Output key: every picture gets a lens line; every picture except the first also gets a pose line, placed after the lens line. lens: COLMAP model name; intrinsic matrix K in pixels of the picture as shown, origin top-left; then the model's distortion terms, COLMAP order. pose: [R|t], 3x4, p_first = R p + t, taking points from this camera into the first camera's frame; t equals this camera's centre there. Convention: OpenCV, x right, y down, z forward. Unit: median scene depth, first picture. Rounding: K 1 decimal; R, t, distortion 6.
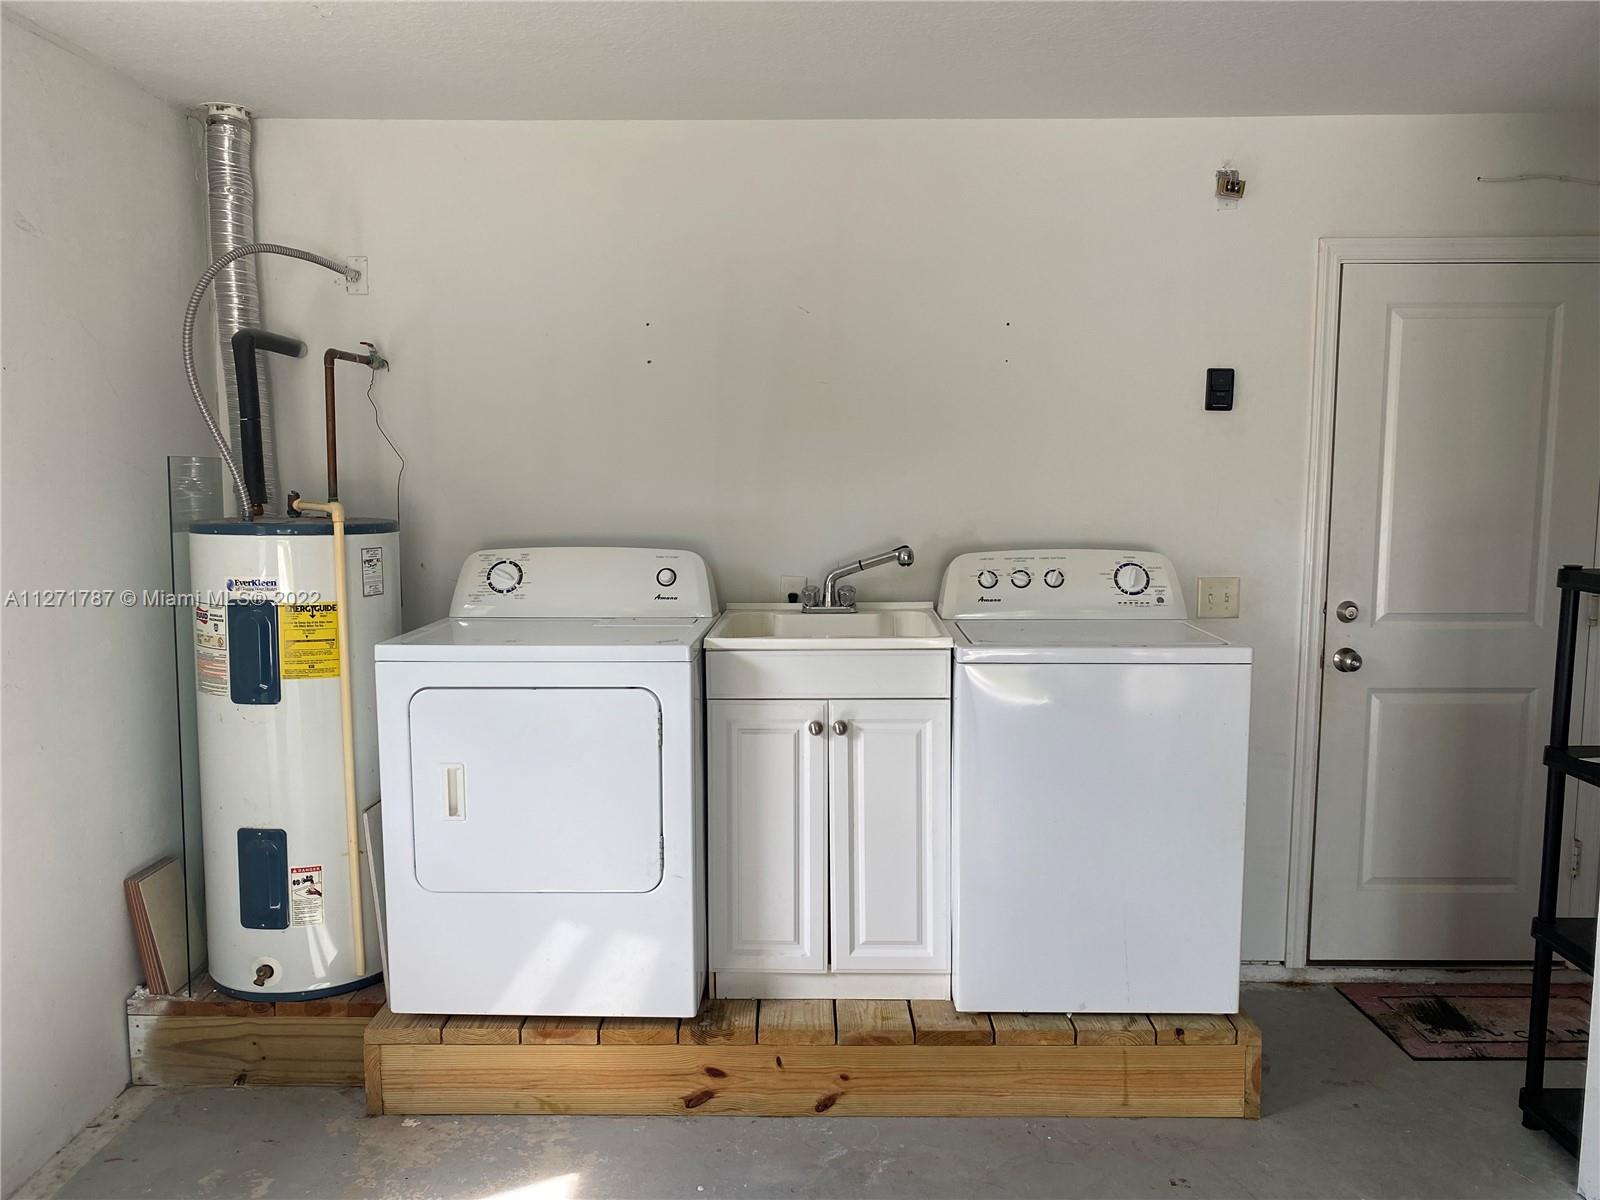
lens RADIAL K [[1253.9, 0, 795.1], [0, 1253.9, 601.2], [0, 0, 1]] dist [-0.002812, 0.041589]
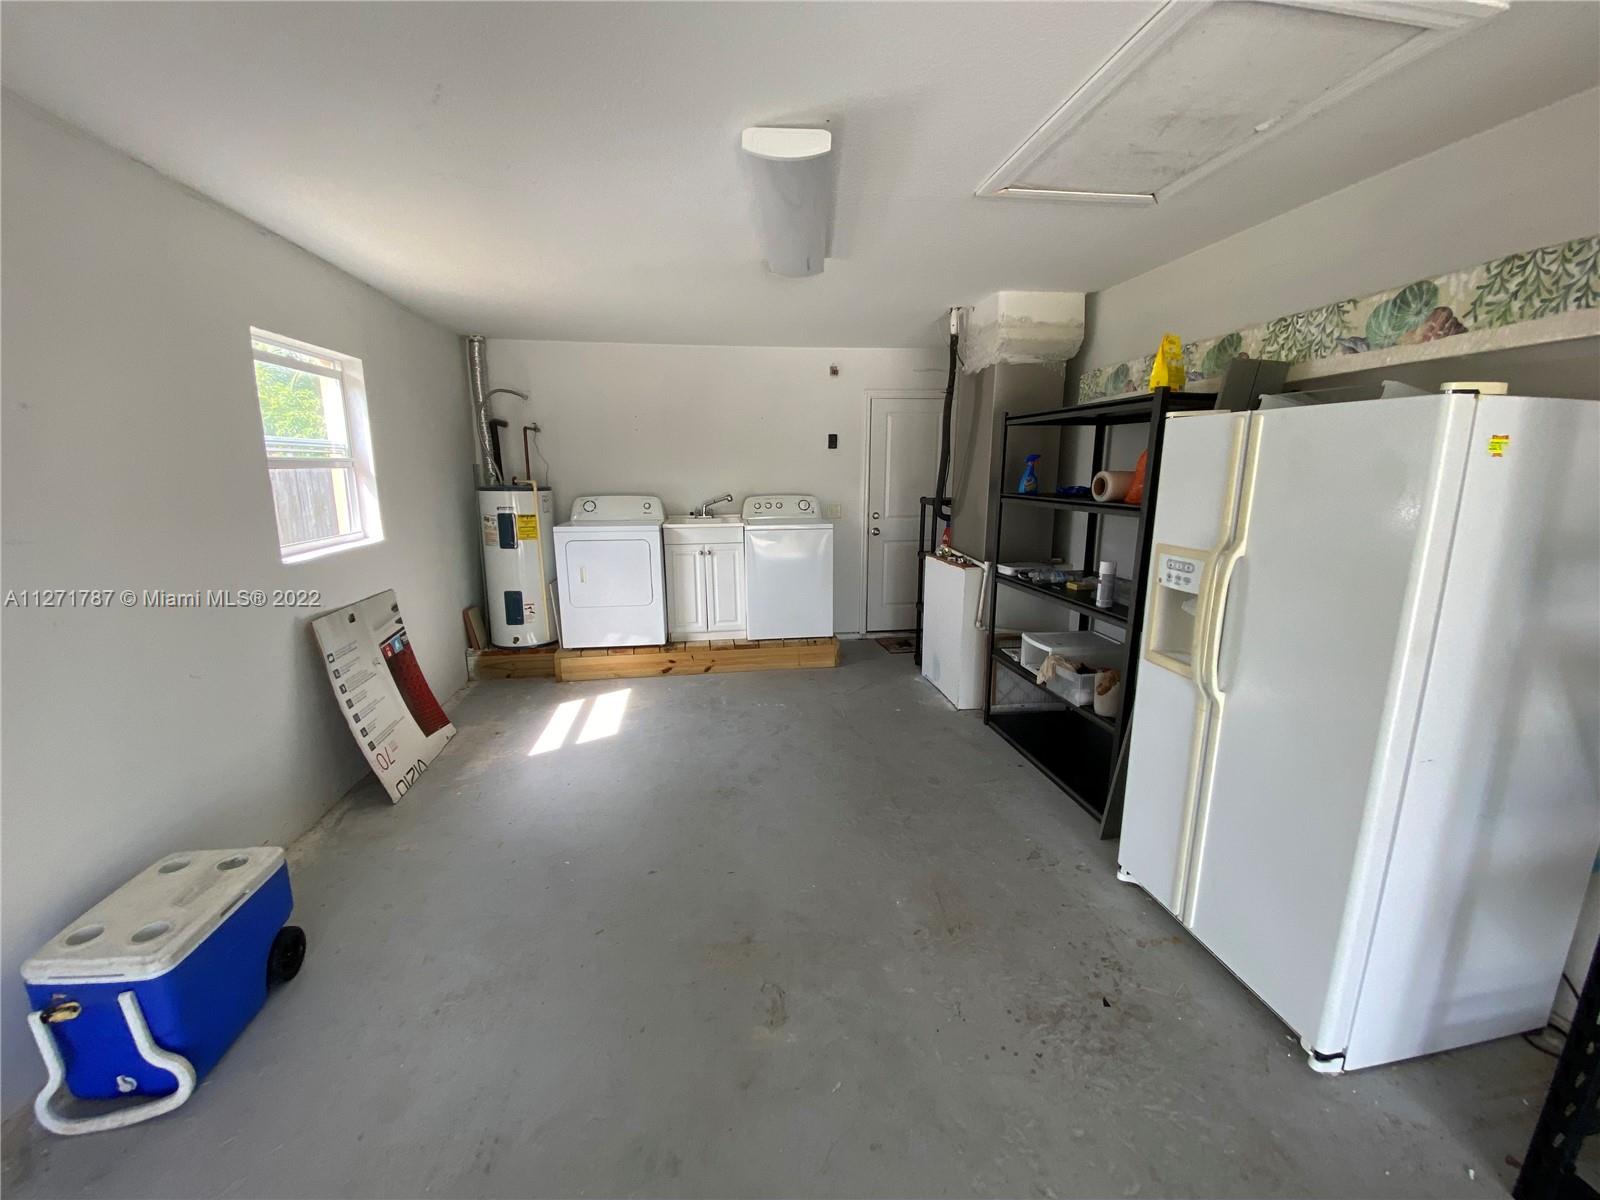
lens RADIAL K [[652.3, 0, 804.9], [0, 652.3, 595.7], [0, 0, 1]] dist [0.019392, -0.006079]
pose [[0.985424, -0.034522, 0.166579, -0.001673], [0.019662, 0.995744, 0.090046, 0.064976], [-0.168978, -0.085458, 0.981908, -0.631979]]
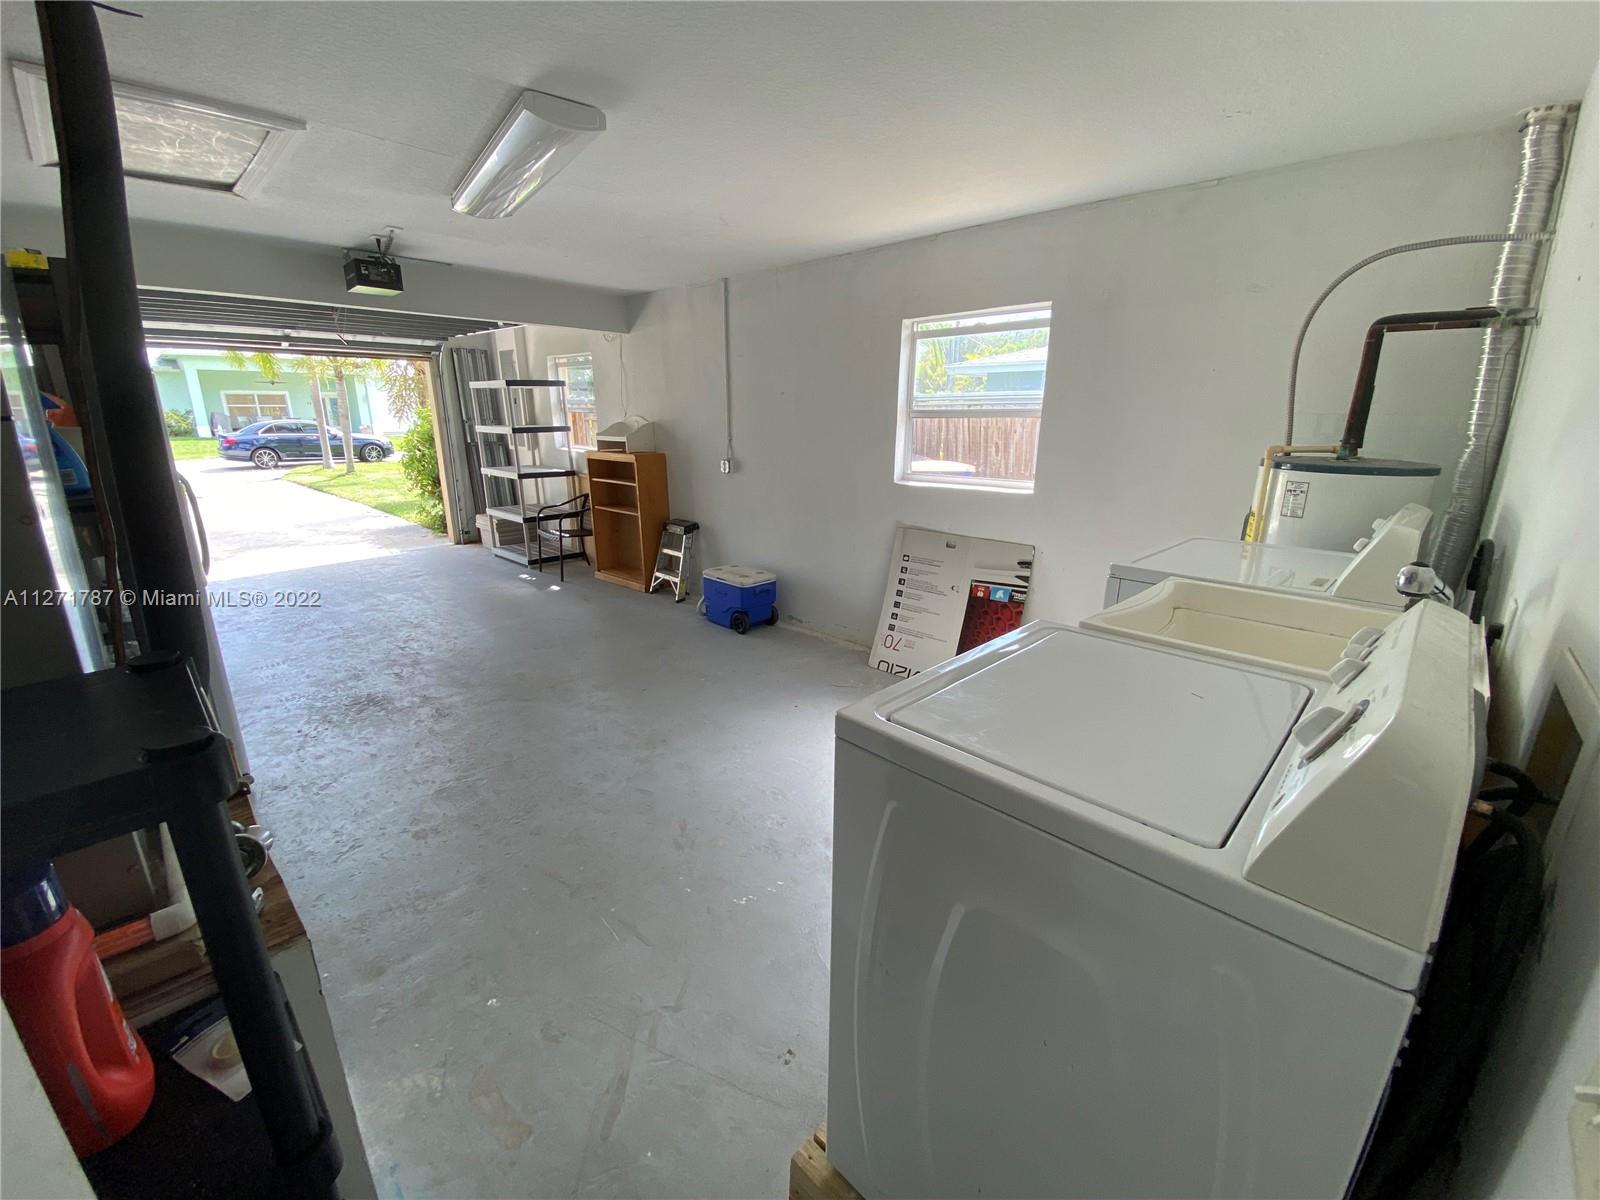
lens RADIAL K [[652.3, 0, 798.9], [0, 652.3, 602.2], [0, 0, 1]] dist [0.019392, -0.006079]
pose [[-0.692277, 0.196198, -0.694448, 0.794938], [-0.076571, 0.936927, 0.341035, -0.200260], [0.717558, 0.289266, -0.633590, 1.869494]]
